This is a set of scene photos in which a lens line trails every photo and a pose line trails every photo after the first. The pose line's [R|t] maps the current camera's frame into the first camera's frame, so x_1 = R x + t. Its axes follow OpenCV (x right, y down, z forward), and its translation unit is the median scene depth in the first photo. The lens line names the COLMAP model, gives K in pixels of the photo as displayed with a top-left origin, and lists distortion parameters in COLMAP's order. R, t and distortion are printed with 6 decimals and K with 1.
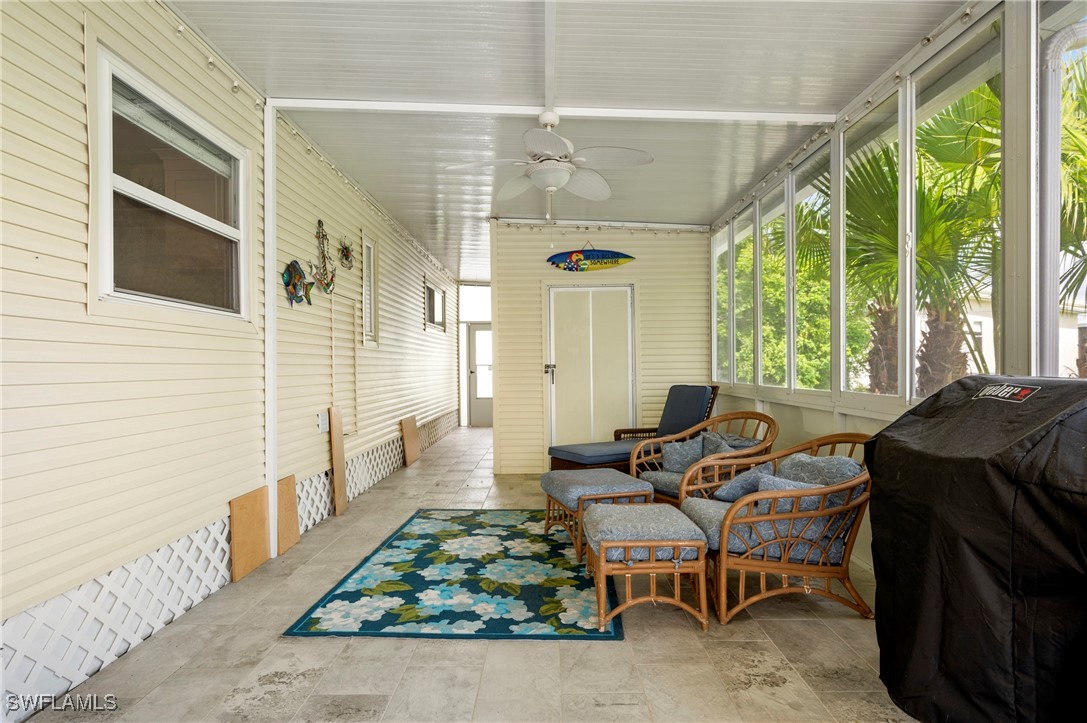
lens RADIAL K [[556.5, 0, 544.5], [0, 556.5, 365.3], [0, 0, 1]] dist [0.000628, 0.000142]
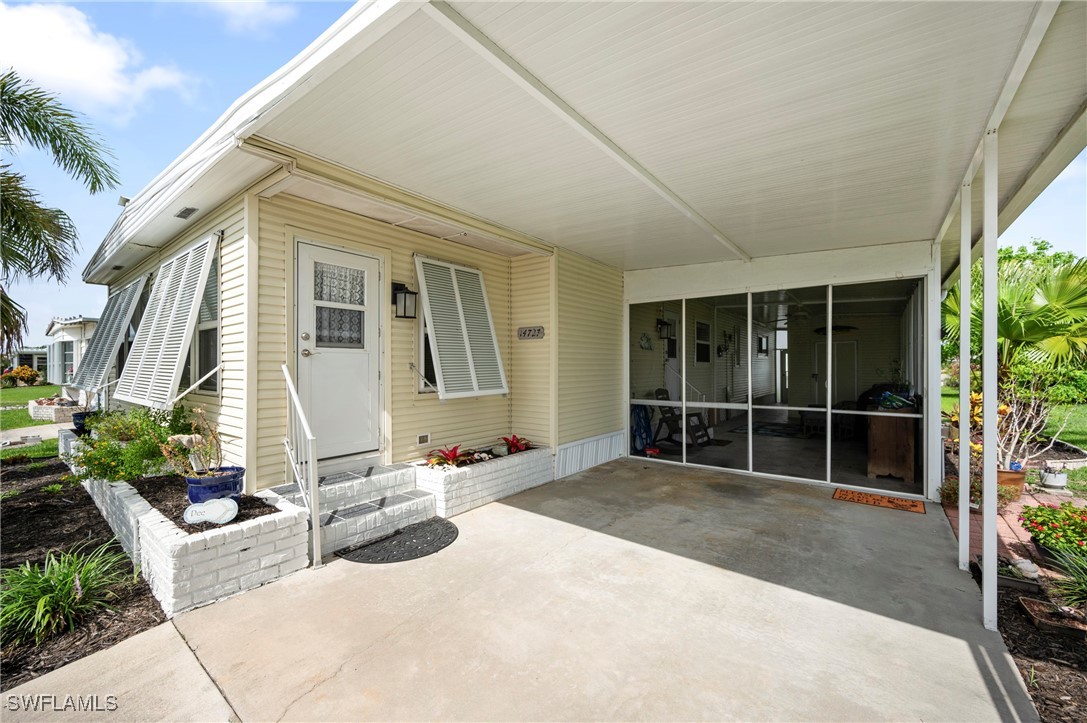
lens RADIAL K [[437.4, 0, 546.0], [0, 437.4, 365.3], [0, 0, 1]] dist [-0.000018, -0.000440]
pose [[0.795003, 0.000986, -0.606605, 0.242894], [-0.000967, 0.999999, 0.000359, -0.040675], [0.606605, 0.000301, 0.795004, -1.262493]]
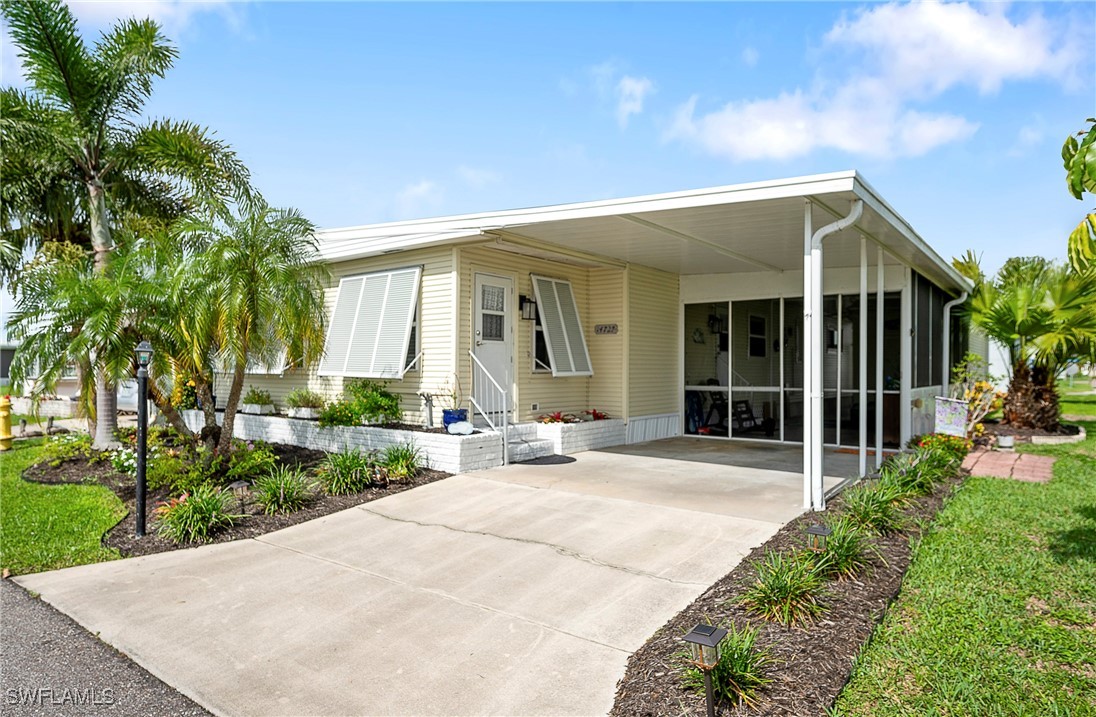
lens RADIAL K [[632.4, 0, 540.6], [0, 632.4, 361.4], [0, 0, 1]] dist [0.000814, 0.000560]
pose [[0.778871, -0.000086, -0.627184, 0.577662], [-0.006769, 0.999941, -0.008543, -0.007535], [0.627147, 0.010900, 0.778824, -1.969402]]
